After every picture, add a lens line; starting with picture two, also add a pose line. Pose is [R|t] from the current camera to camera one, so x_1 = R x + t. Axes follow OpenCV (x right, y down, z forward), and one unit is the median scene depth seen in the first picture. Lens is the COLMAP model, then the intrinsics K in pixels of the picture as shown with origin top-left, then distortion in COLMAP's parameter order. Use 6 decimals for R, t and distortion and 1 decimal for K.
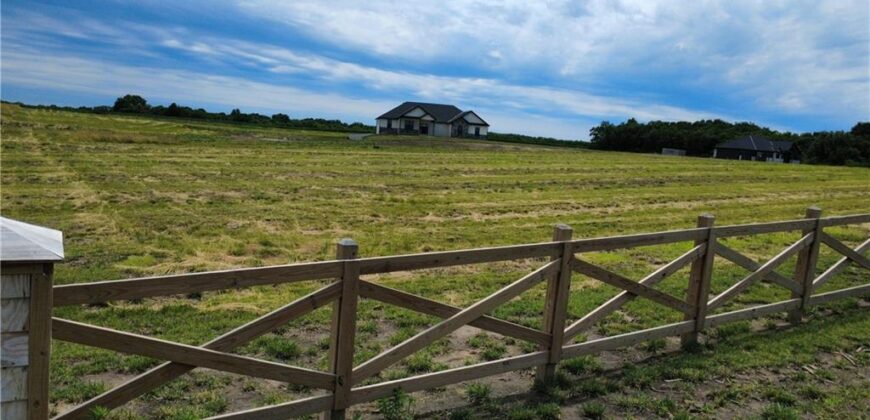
lens RADIAL K [[635.2, 0, 435.0], [0, 635.2, 210.0], [0, 0, 1]] dist [-0.000472, -0.000188]
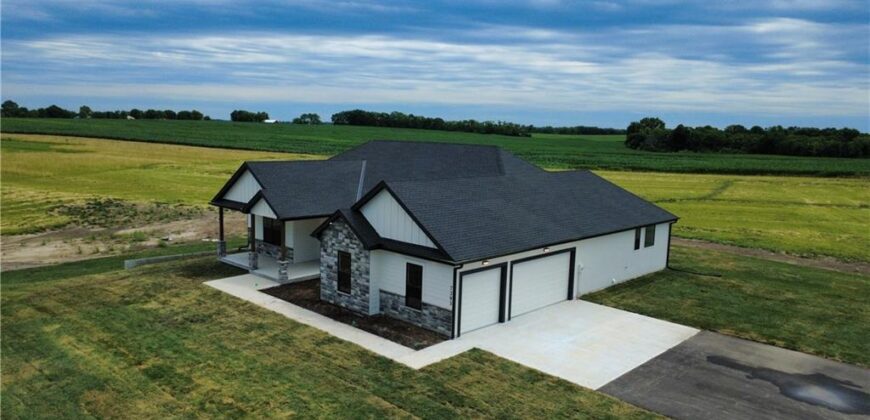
lens RADIAL K [[635.2, 0, 435.0], [0, 635.2, 210.0], [0, 0, 1]] dist [-0.000472, -0.000188]
pose [[0.615301, 0.044679, -0.787025, 0.137456], [-0.065782, 0.997820, 0.005217, -0.090652], [0.785543, 0.048562, 0.616899, 0.539237]]
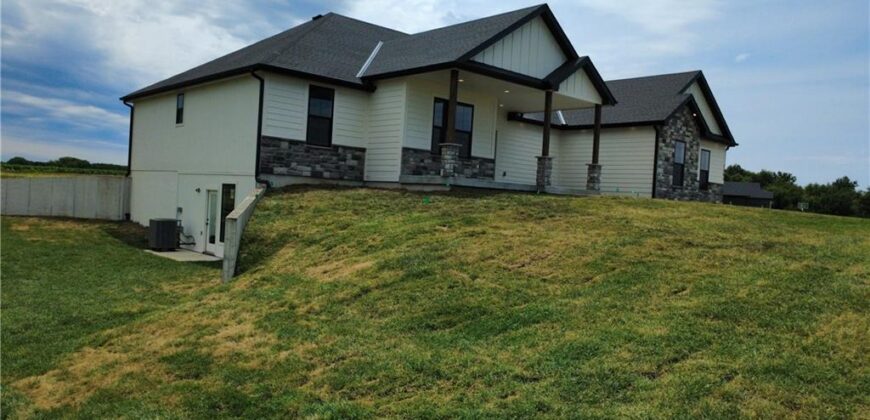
lens RADIAL K [[635.2, 0, 435.0], [0, 635.2, 210.0], [0, 0, 1]] dist [-0.000472, -0.000188]
pose [[0.828361, -0.036718, 0.558990, -0.082452], [0.064413, 0.997474, -0.029933, -0.066492], [-0.556479, 0.060801, 0.828634, 0.531800]]
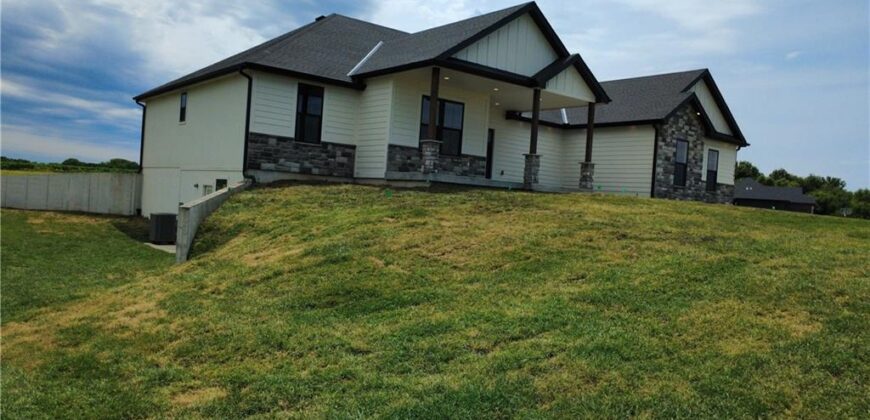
lens RADIAL K [[635.2, 0, 435.0], [0, 635.2, 210.0], [0, 0, 1]] dist [-0.000472, -0.000188]
pose [[0.862188, -0.025939, 0.505923, -0.076189], [0.052745, 0.997857, -0.038726, -0.065004], [-0.503835, 0.060074, 0.861709, 0.526842]]
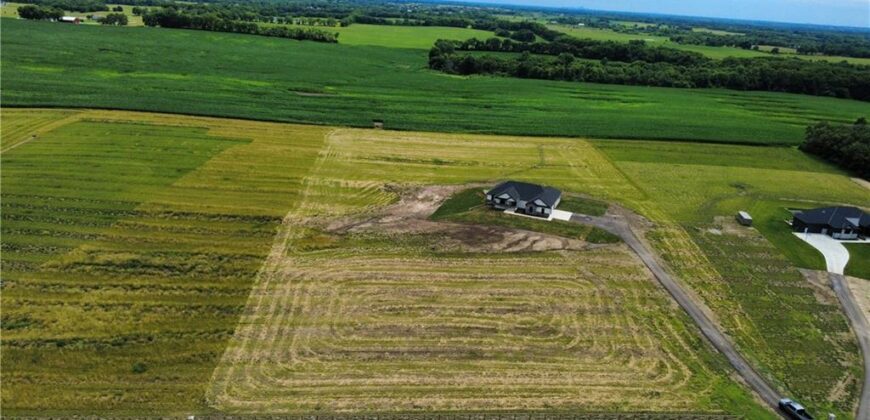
lens RADIAL K [[635.2, 0, 435.0], [0, 635.2, 210.0], [0, 0, 1]] dist [-0.000472, -0.000188]
pose [[0.870245, 0.138563, -0.472730, 0.351921], [-0.052060, 0.980121, 0.191448, -0.251507], [0.489861, -0.141997, 0.860159, -0.291833]]
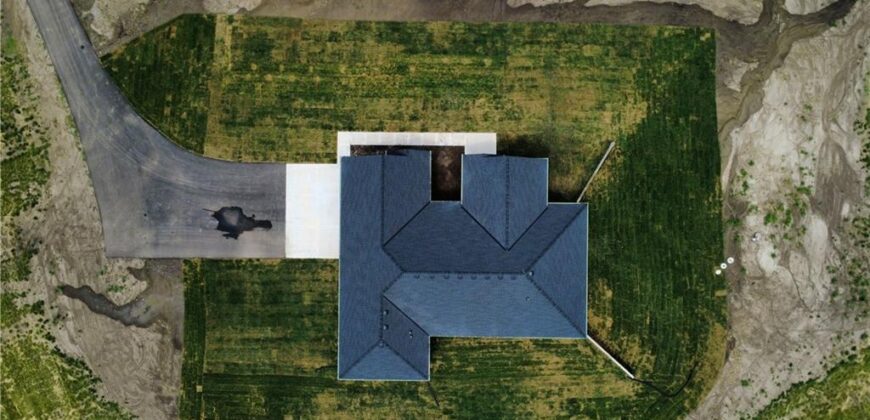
lens RADIAL K [[635.2, 0, 435.0], [0, 635.2, 210.0], [0, 0, 1]] dist [-0.000472, -0.000188]
pose [[-0.983777, -0.160158, -0.080816, 0.031812], [-0.058269, -0.140793, 0.988323, -0.355705], [-0.169666, 0.976999, 0.129177, 0.590244]]
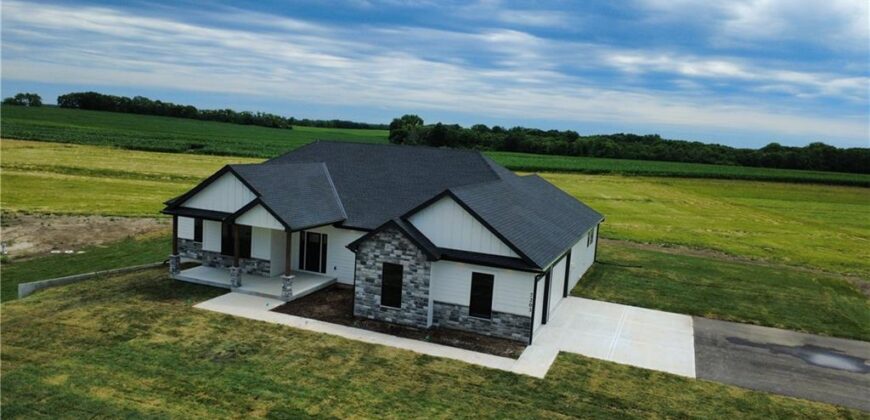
lens RADIAL K [[635.2, 0, 435.0], [0, 635.2, 210.0], [0, 0, 1]] dist [-0.000472, -0.000188]
pose [[0.867280, 0.041202, -0.496114, 0.092091], [-0.050866, 0.998688, -0.005981, -0.090319], [0.495216, 0.030422, 0.868237, 0.501884]]
